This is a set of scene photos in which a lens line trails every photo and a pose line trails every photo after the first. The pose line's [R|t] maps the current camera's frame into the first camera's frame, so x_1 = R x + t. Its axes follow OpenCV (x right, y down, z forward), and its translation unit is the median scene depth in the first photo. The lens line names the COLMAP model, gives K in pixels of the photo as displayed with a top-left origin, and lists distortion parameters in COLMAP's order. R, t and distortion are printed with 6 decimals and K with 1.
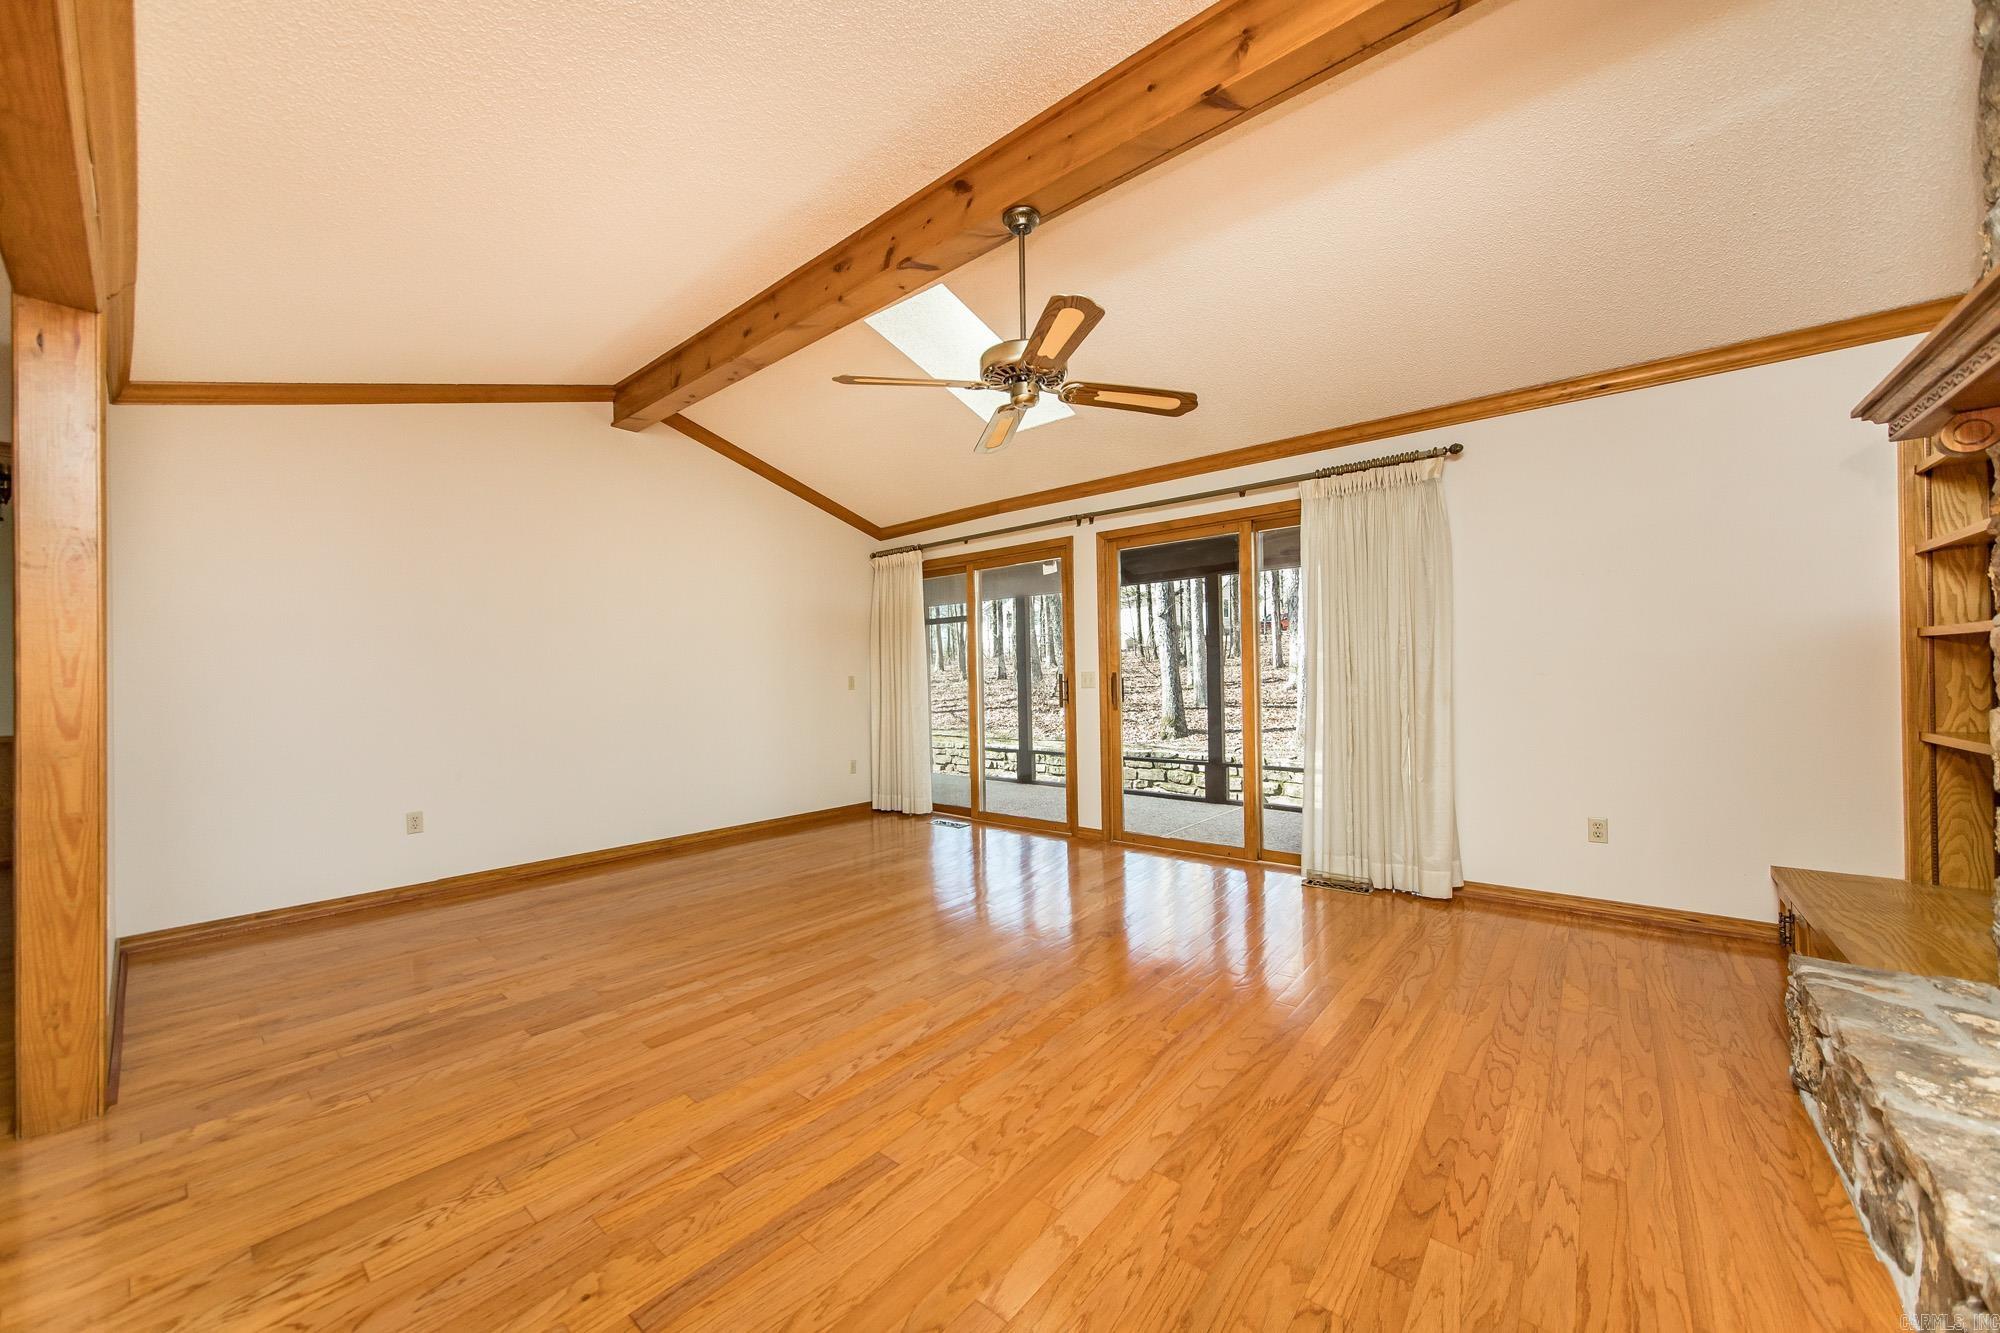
lens RADIAL K [[734.0, 0, 999.1], [0, 734.0, 678.9], [0, 0, 1]] dist [0.000401, 0.000171]
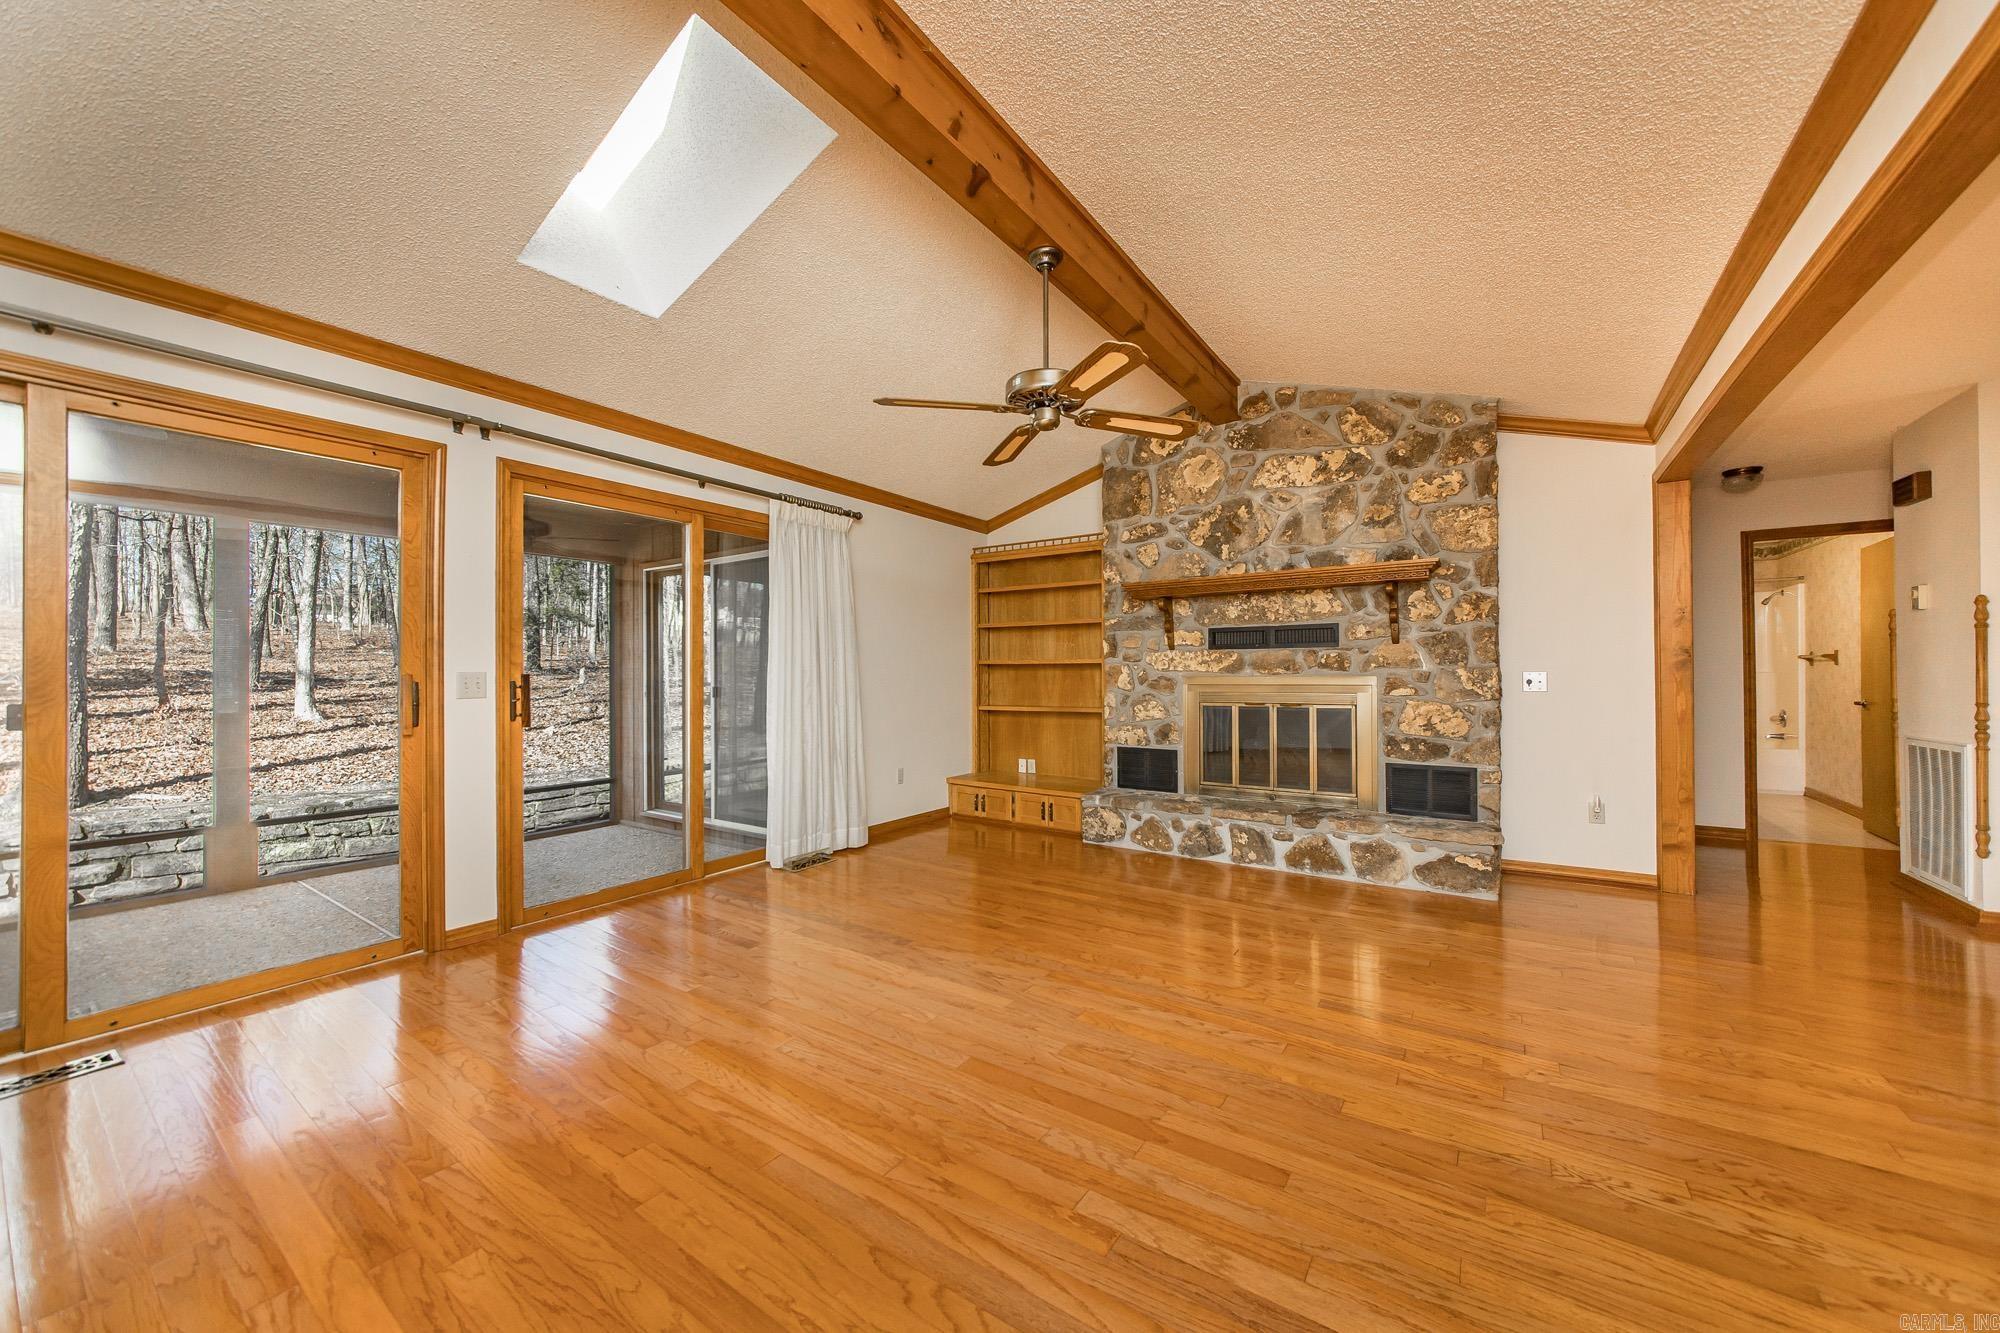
lens RADIAL K [[714.9, 0, 1017.4], [0, 714.9, 667.5], [0, 0, 1]] dist [0.001209, 0.000314]
pose [[-0.105846, 0.023588, 0.994103, -0.962964], [0.006518, 0.999714, -0.023027, 0.006182], [-0.994361, 0.004042, -0.105969, 1.103978]]
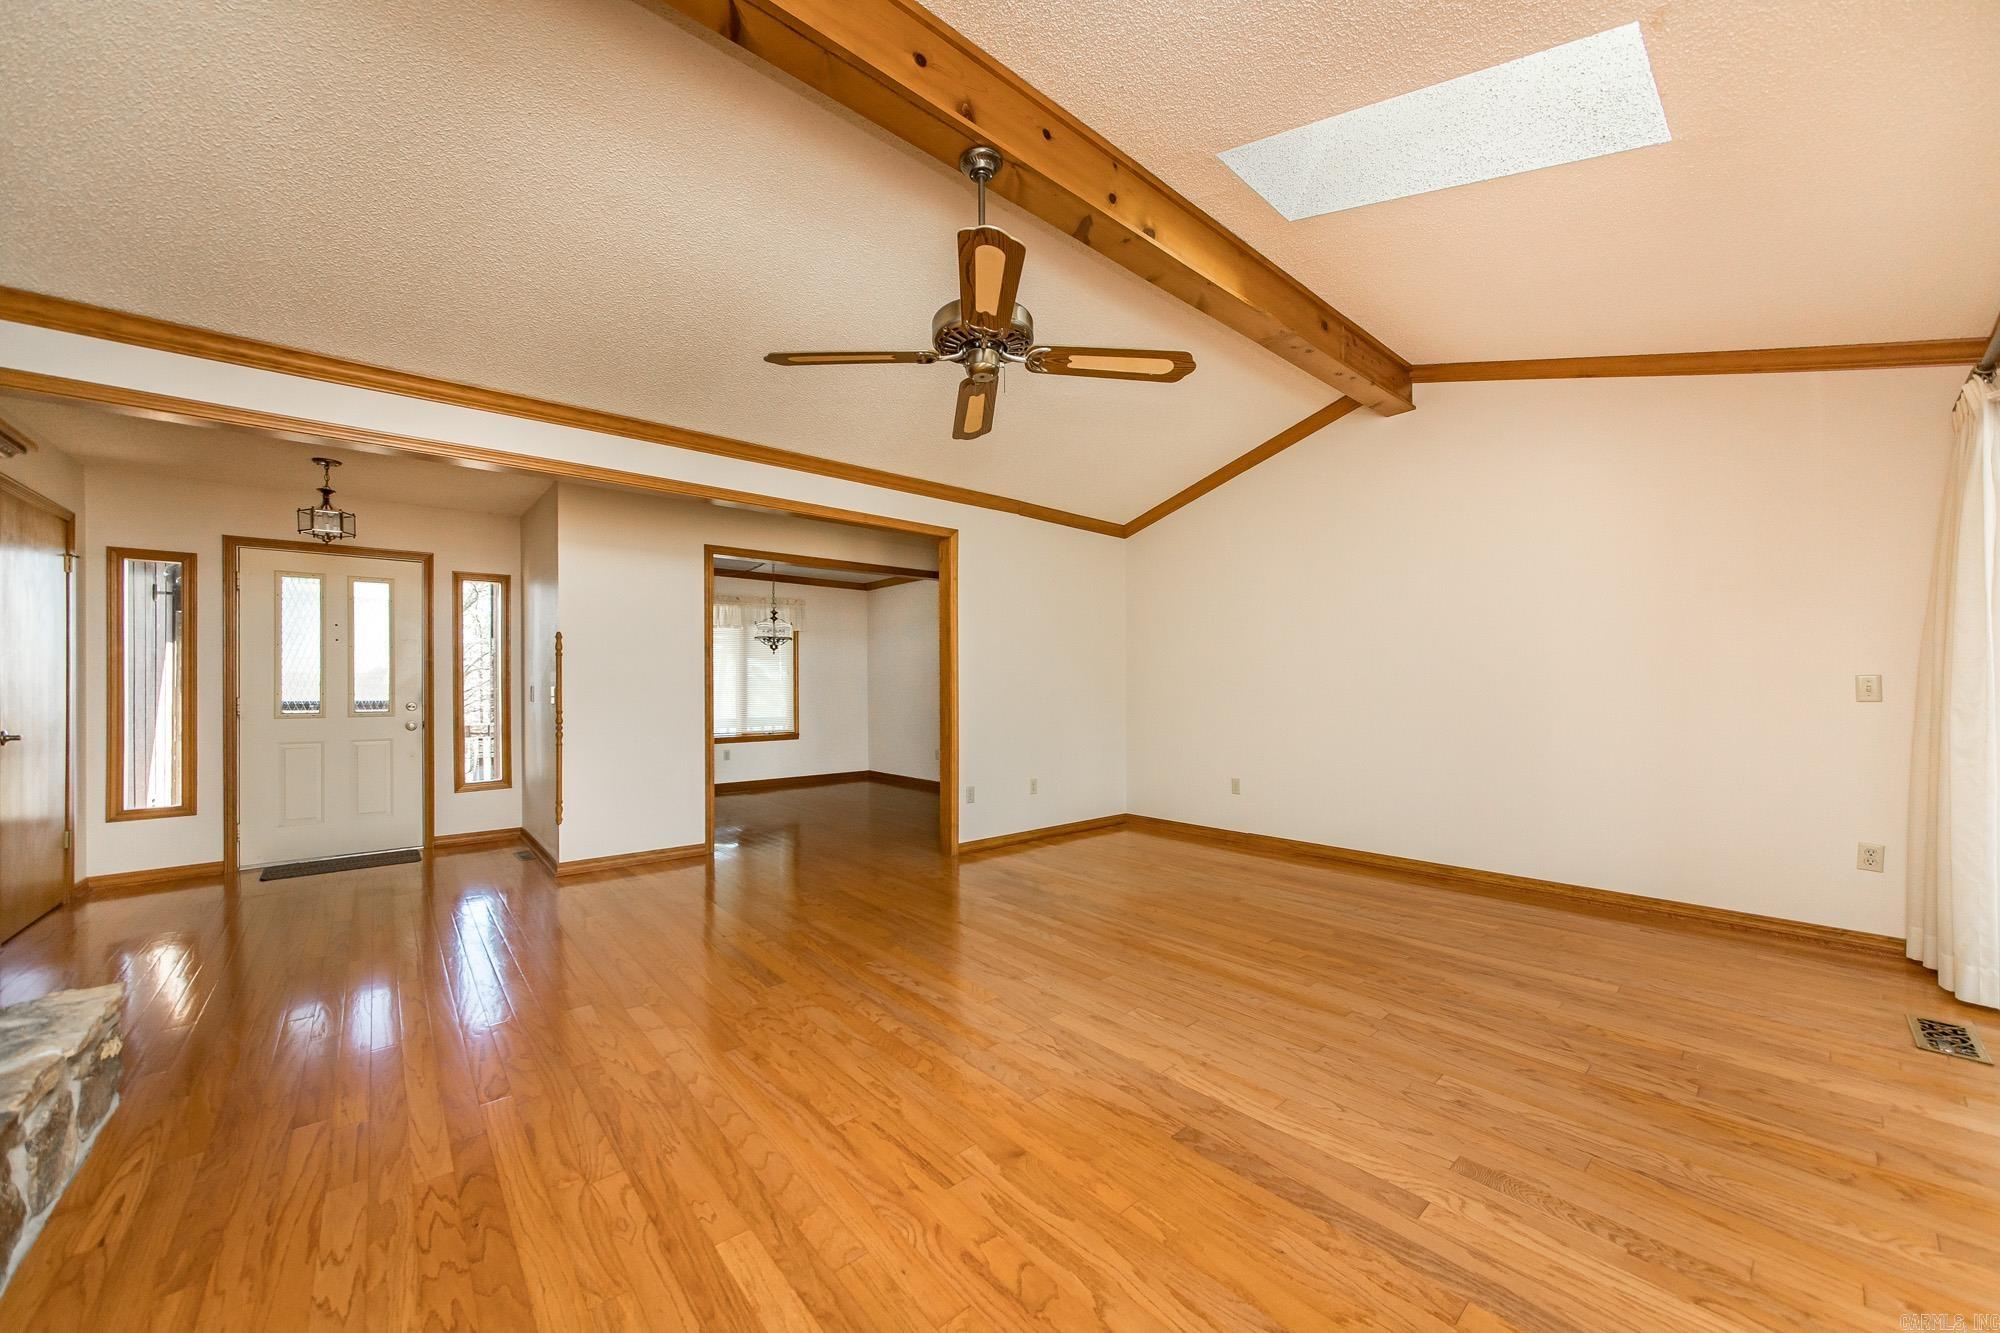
lens RADIAL K [[734.0, 0, 999.1], [0, 734.0, 678.9], [0, 0, 1]] dist [0.000401, 0.000171]
pose [[-0.171403, 0.005860, -0.985184, 0.856826], [0.007053, 0.999964, 0.004721, -0.016715], [0.985176, -0.006140, -0.171438, 1.112263]]
